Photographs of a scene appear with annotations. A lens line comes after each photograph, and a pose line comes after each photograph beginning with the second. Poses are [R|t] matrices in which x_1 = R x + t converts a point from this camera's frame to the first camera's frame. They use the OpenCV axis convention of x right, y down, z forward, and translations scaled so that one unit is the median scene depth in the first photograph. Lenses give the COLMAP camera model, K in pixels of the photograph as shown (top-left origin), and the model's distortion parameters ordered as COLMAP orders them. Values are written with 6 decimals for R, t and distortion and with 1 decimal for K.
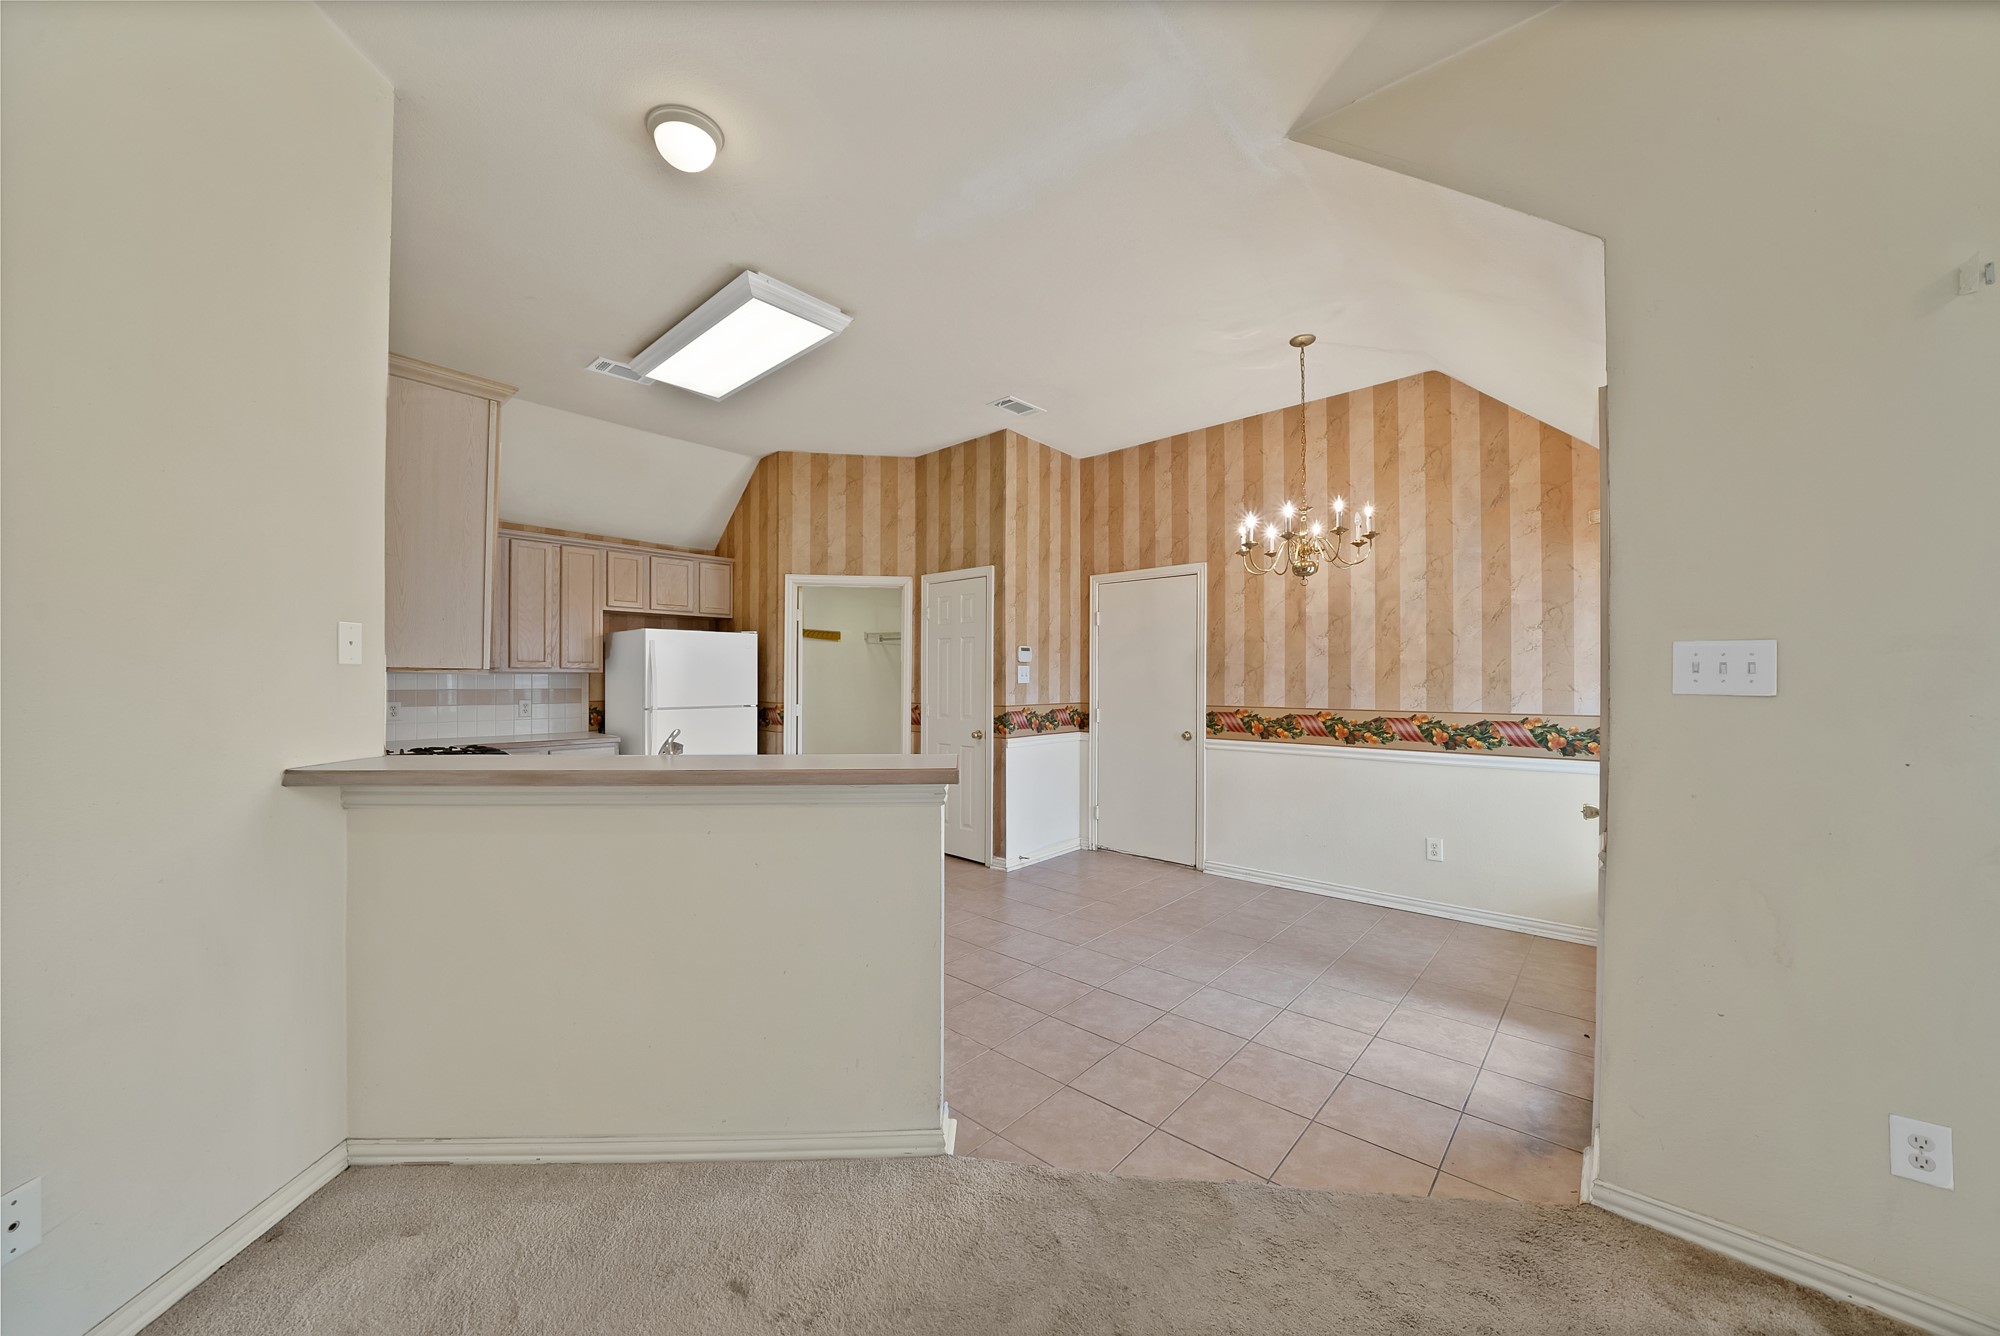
lens RADIAL K [[721.2, 0, 1003.1], [0, 721.2, 674.9], [0, 0, 1]] dist [-0.015386, -0.000146]
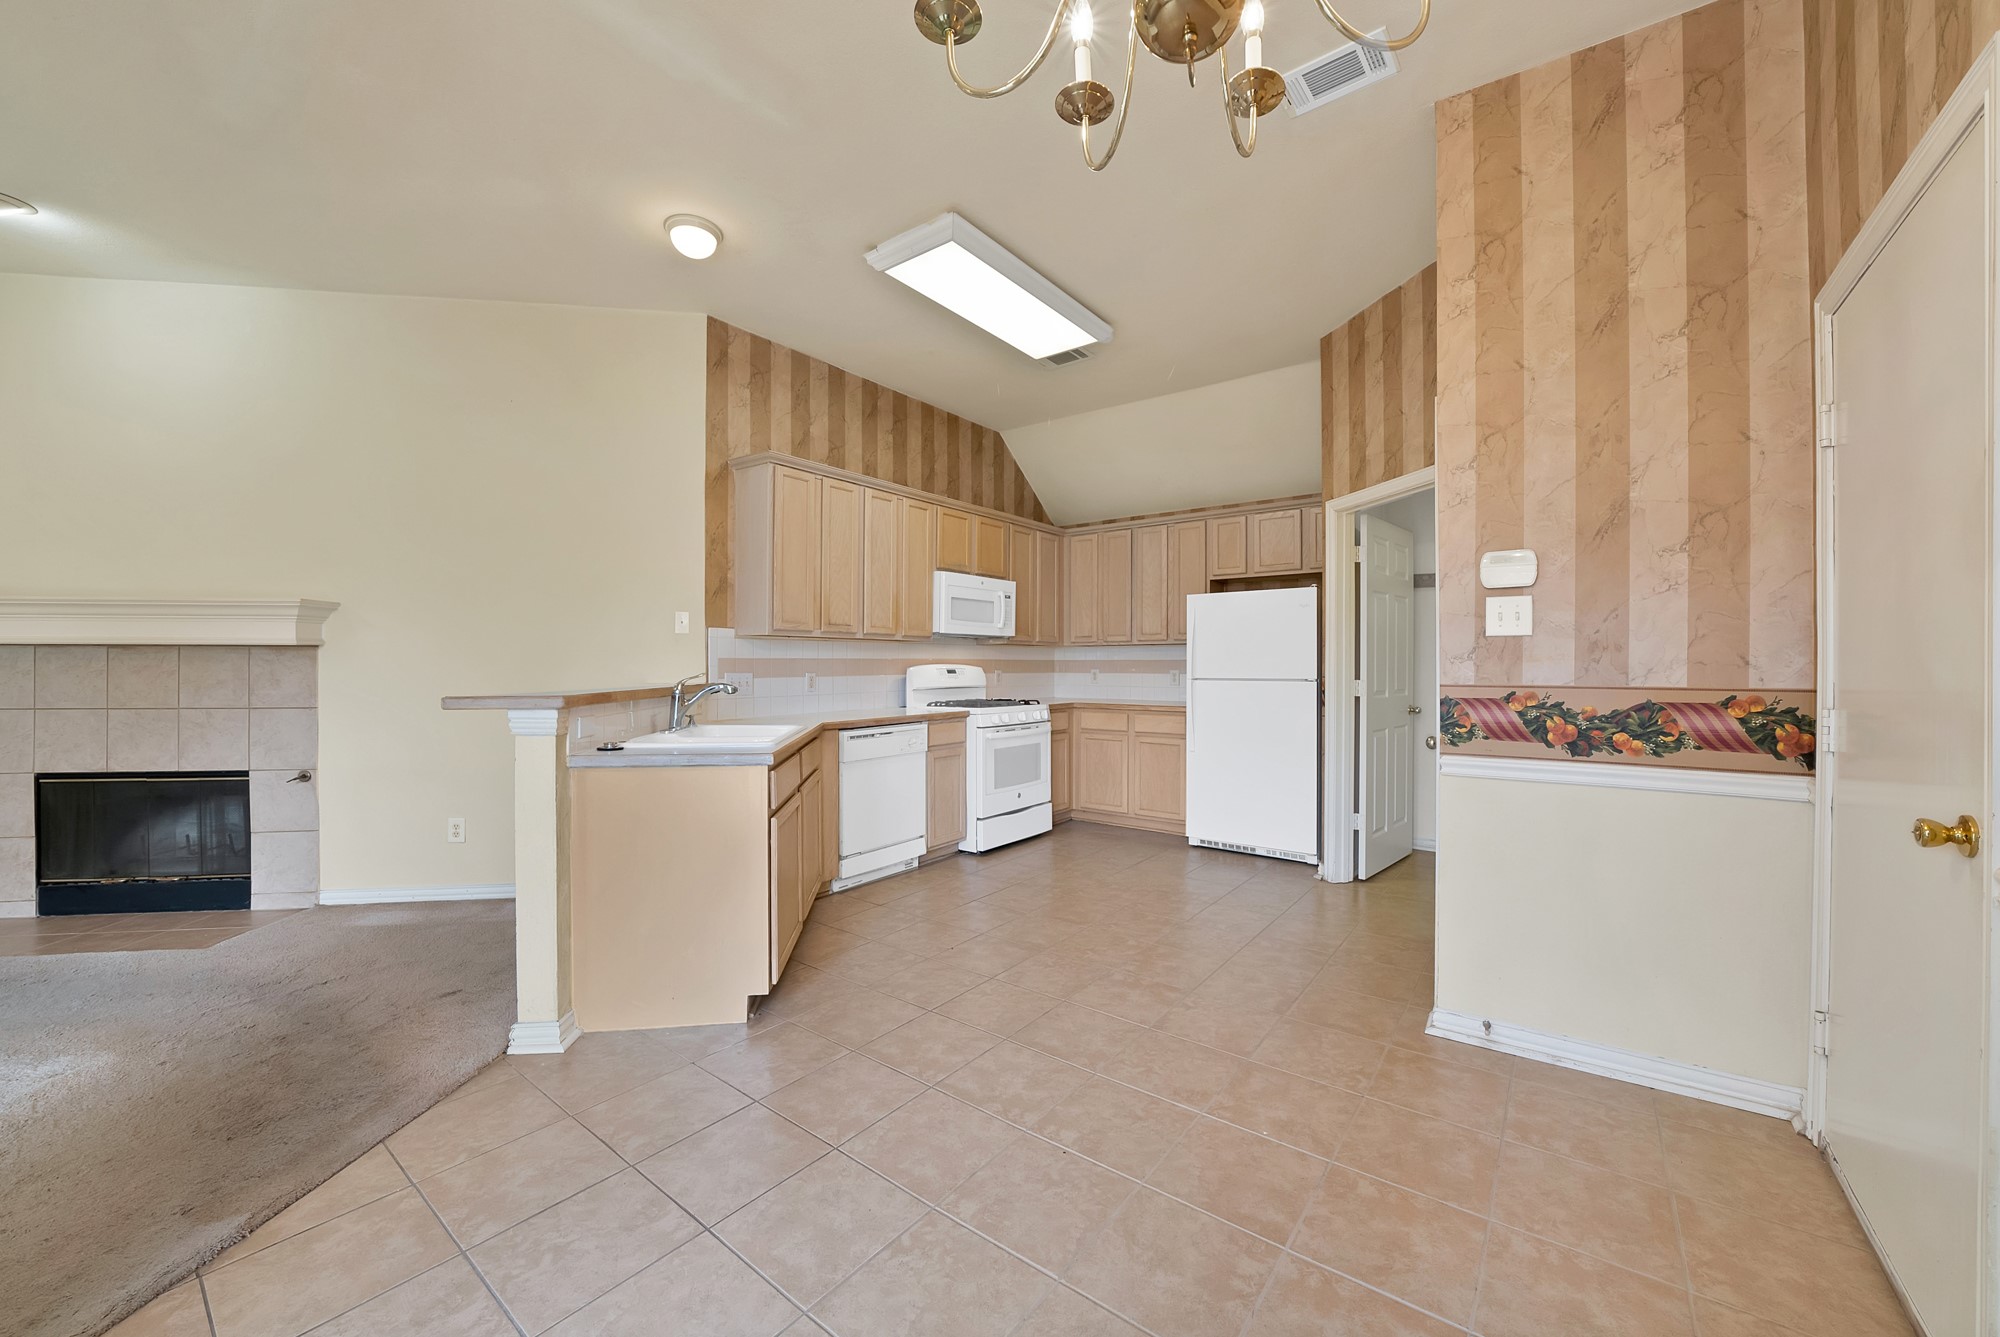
lens RADIAL K [[721.2, 0, 1004.0], [0, 721.2, 668.2], [0, 0, 1]] dist [-0.015386, -0.000146]
pose [[0.103674, 0.002949, -0.994607, 0.436228], [0.000999, 0.999995, 0.003069, 0.029928], [0.994611, -0.001311, 0.103671, 0.657512]]
